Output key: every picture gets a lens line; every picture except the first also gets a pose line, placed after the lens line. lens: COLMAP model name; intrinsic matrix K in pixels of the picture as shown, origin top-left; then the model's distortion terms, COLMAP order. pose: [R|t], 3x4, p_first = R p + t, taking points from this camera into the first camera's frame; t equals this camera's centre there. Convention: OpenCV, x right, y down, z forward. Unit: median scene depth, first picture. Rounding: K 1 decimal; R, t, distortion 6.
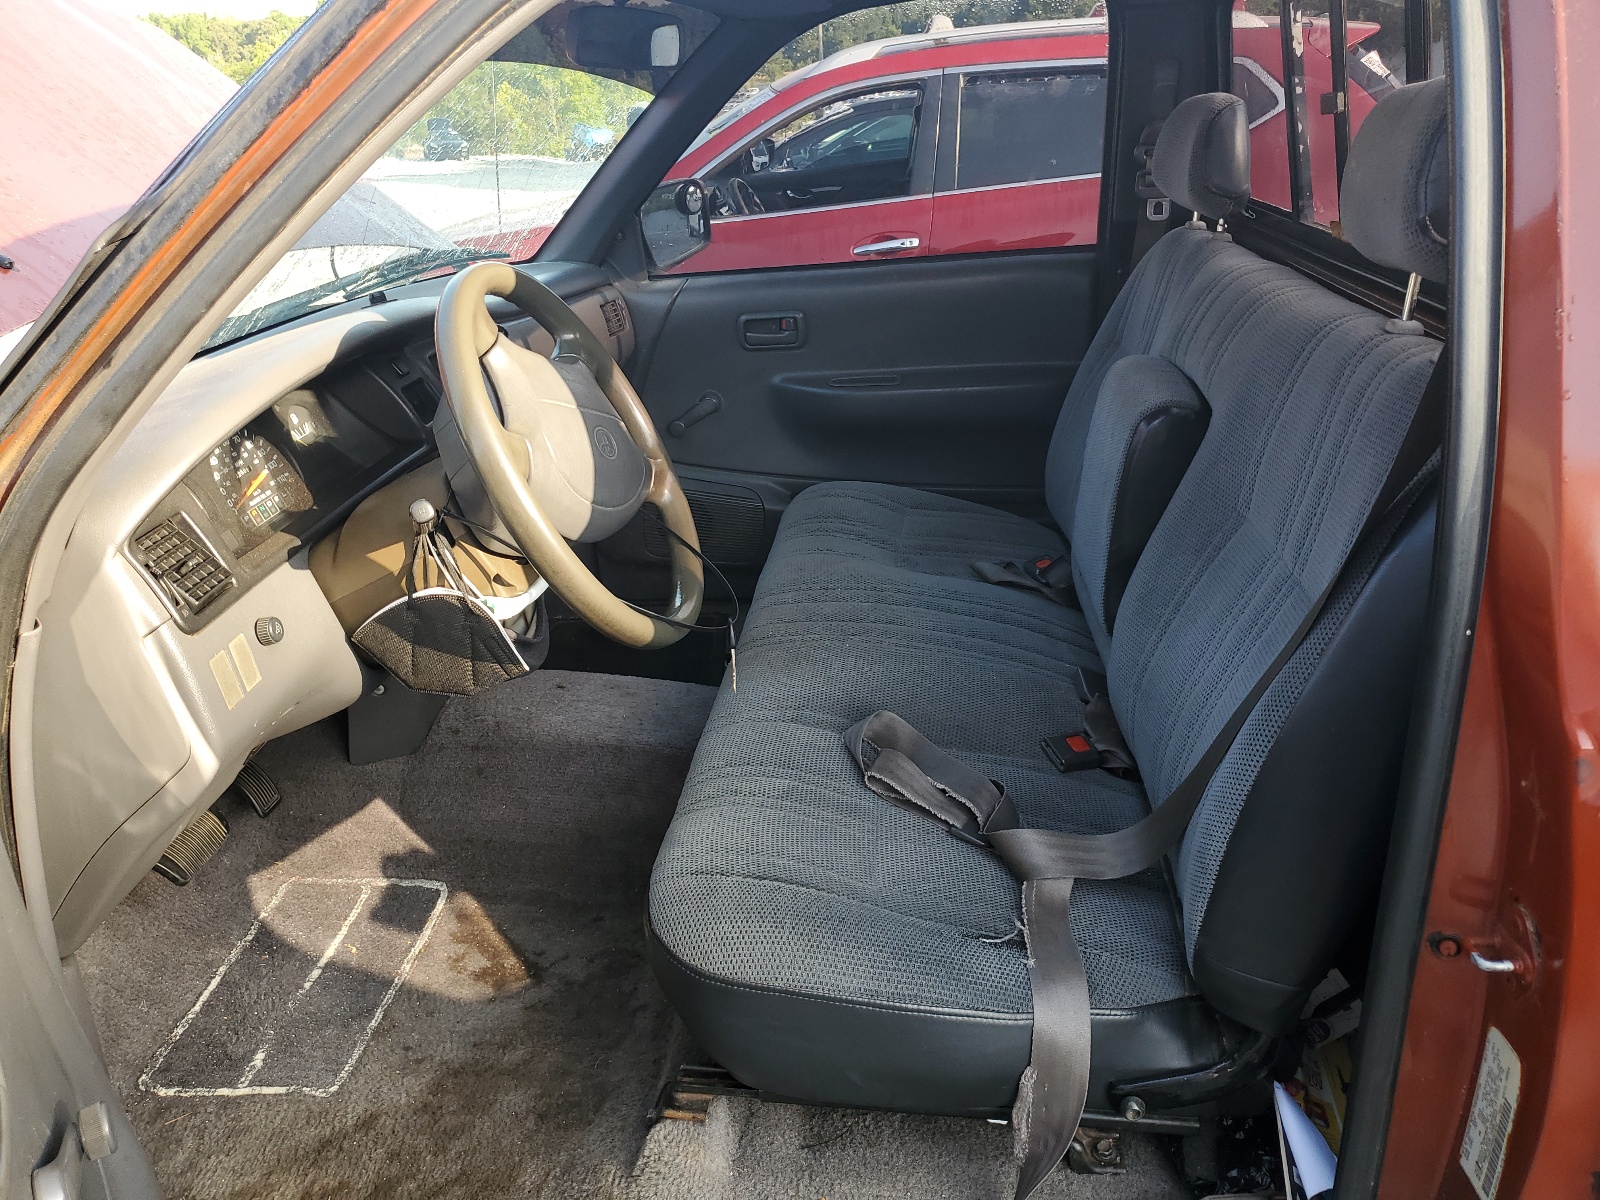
lens RADIAL K [[1206.6, 0, 800.0], [0, 1206.6, 600.0], [0, 0, 1]] dist [0.014342, 0.002731]
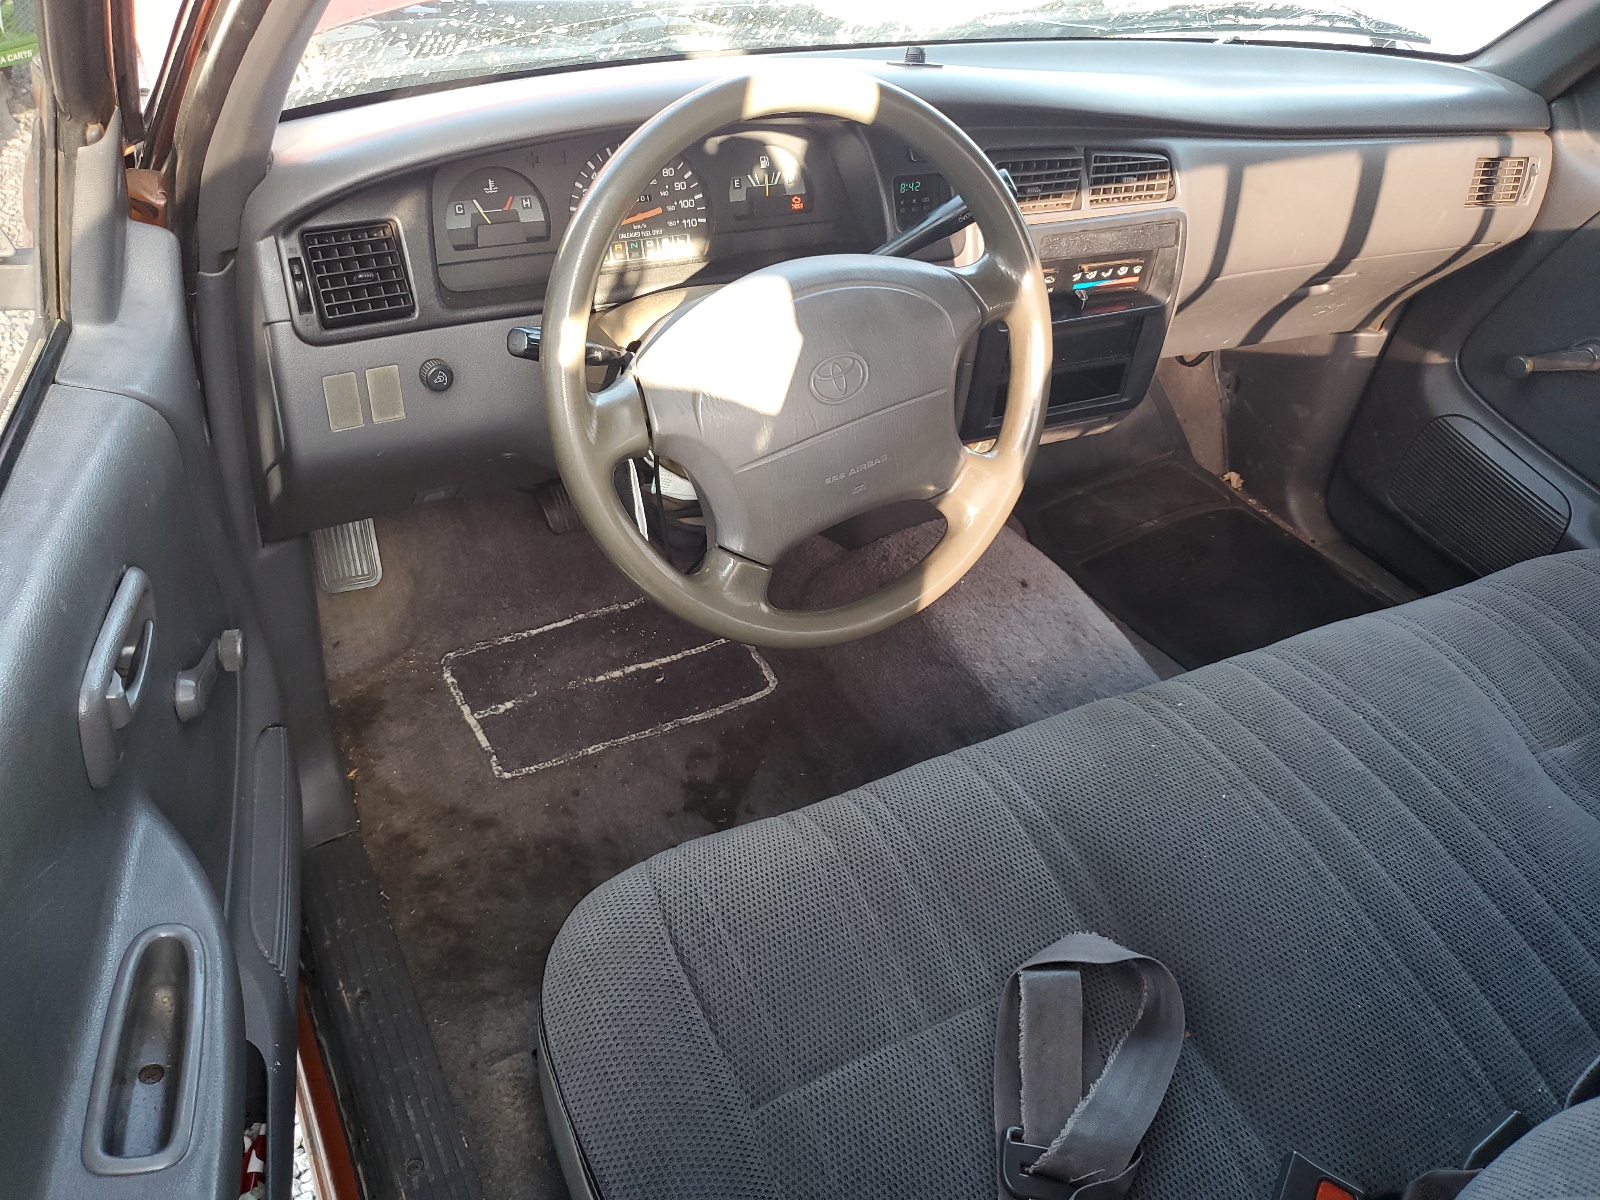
lens RADIAL K [[1206.6, 0, 800.0], [0, 1206.6, 600.0], [0, 0, 1]] dist [0.014342, 0.002731]
pose [[0.570406, 0.598615, -0.562403, 0.263319], [-0.446557, 0.800696, 0.399340, -0.255226], [0.689365, 0.023359, 0.724038, 0.405461]]
